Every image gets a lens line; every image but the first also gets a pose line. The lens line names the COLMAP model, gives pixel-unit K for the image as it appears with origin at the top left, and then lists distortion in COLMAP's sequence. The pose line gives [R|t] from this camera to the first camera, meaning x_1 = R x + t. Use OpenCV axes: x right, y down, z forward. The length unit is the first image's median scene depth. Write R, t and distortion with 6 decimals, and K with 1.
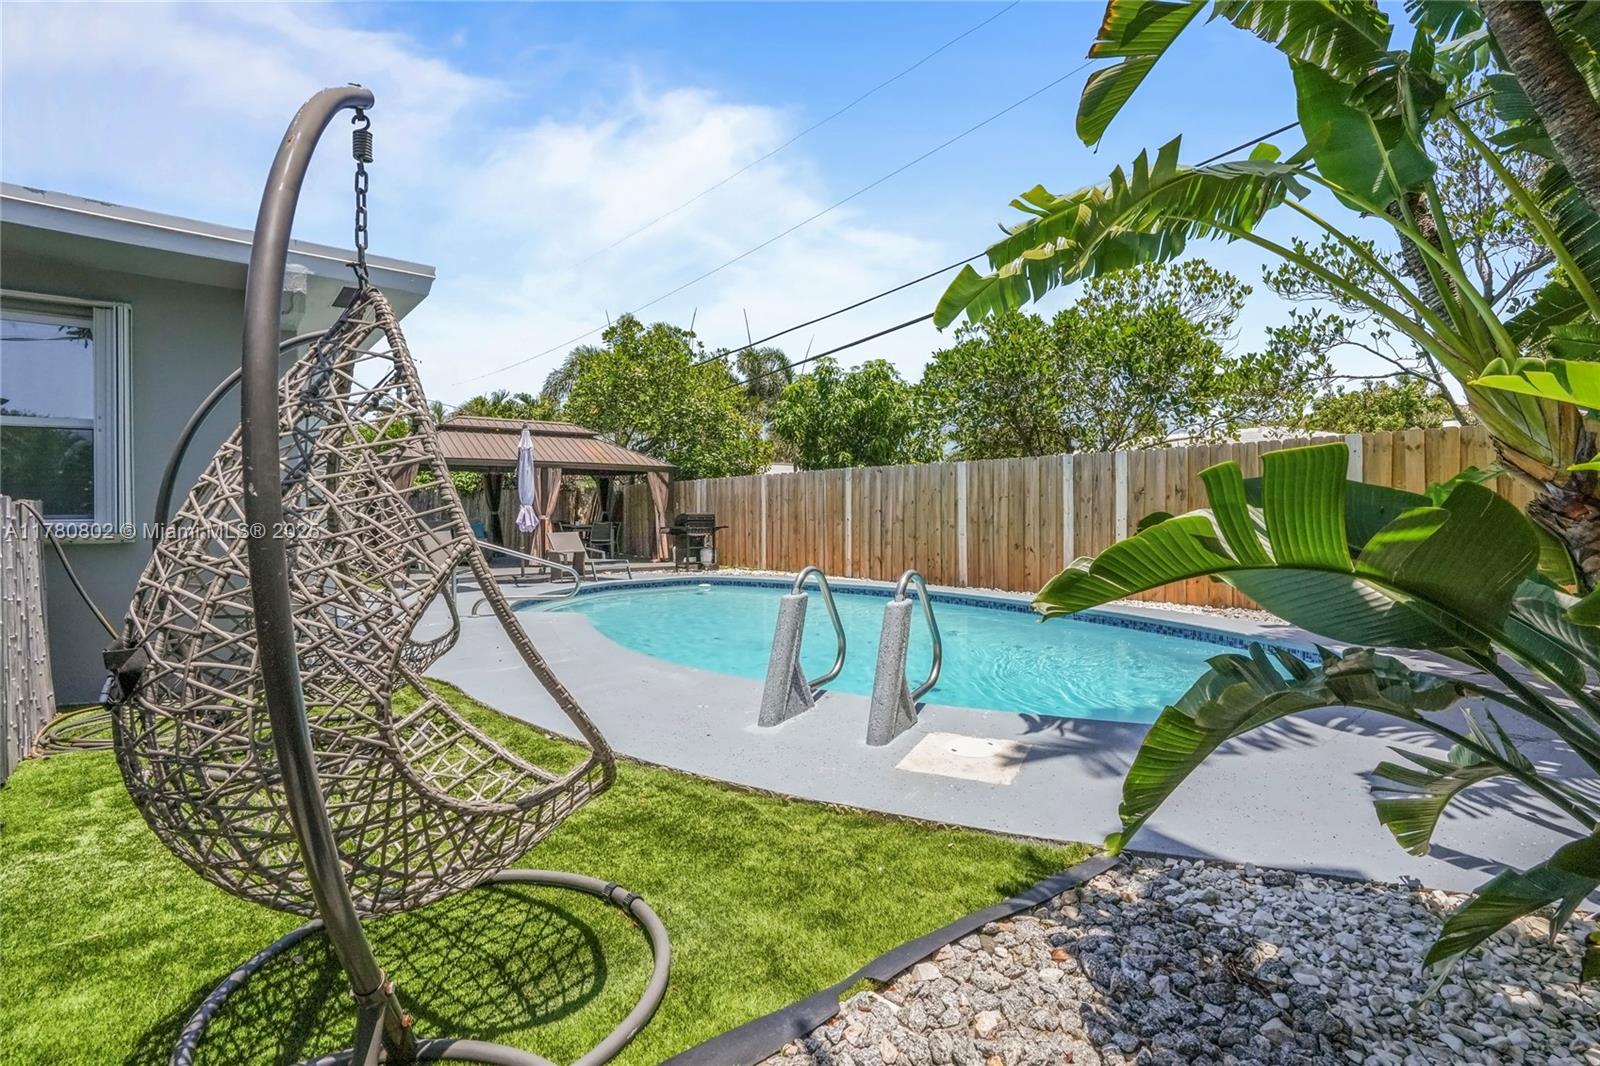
lens RADIAL K [[742.0, 0, 815.9], [0, 742.0, 532.0], [0, 0, 1]] dist [-0.057537, 0.018198]
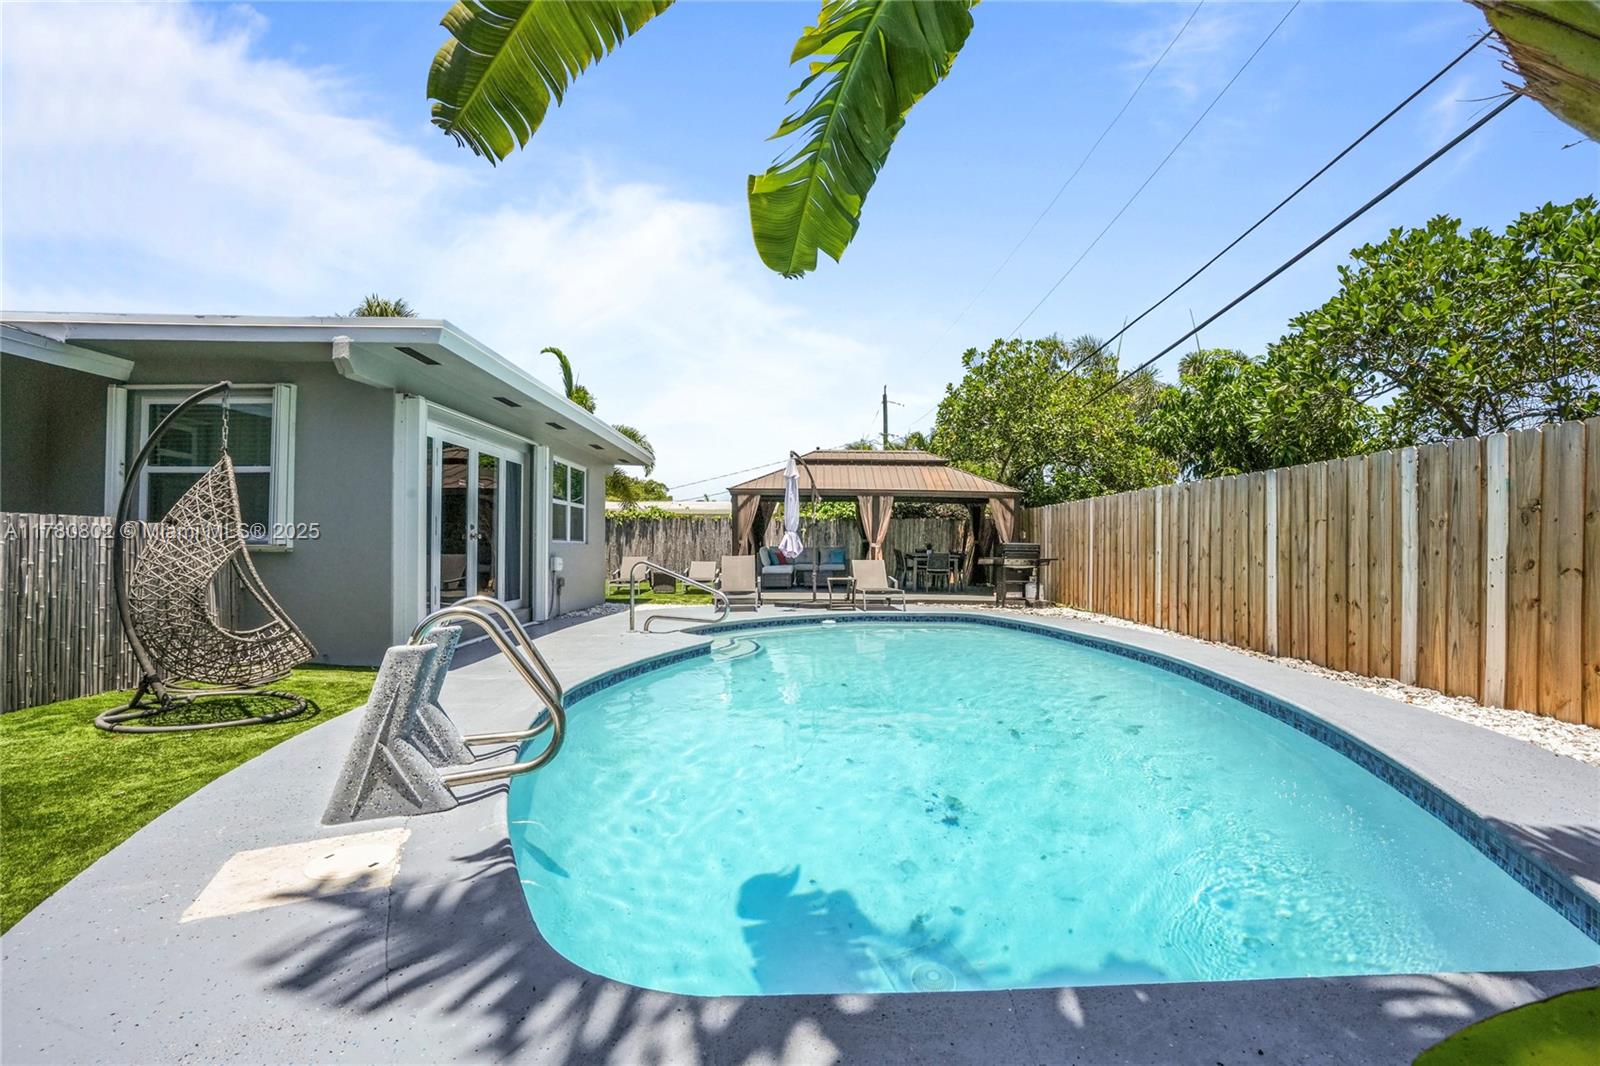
lens RADIAL K [[742.0, 0, 813.7], [0, 742.0, 534.1], [0, 0, 1]] dist [-0.057537, 0.018198]
pose [[0.772150, 0.004855, -0.635422, 0.246607], [-0.030278, 0.999116, -0.029158, -0.002974], [0.634719, 0.041754, 0.771614, 0.183674]]
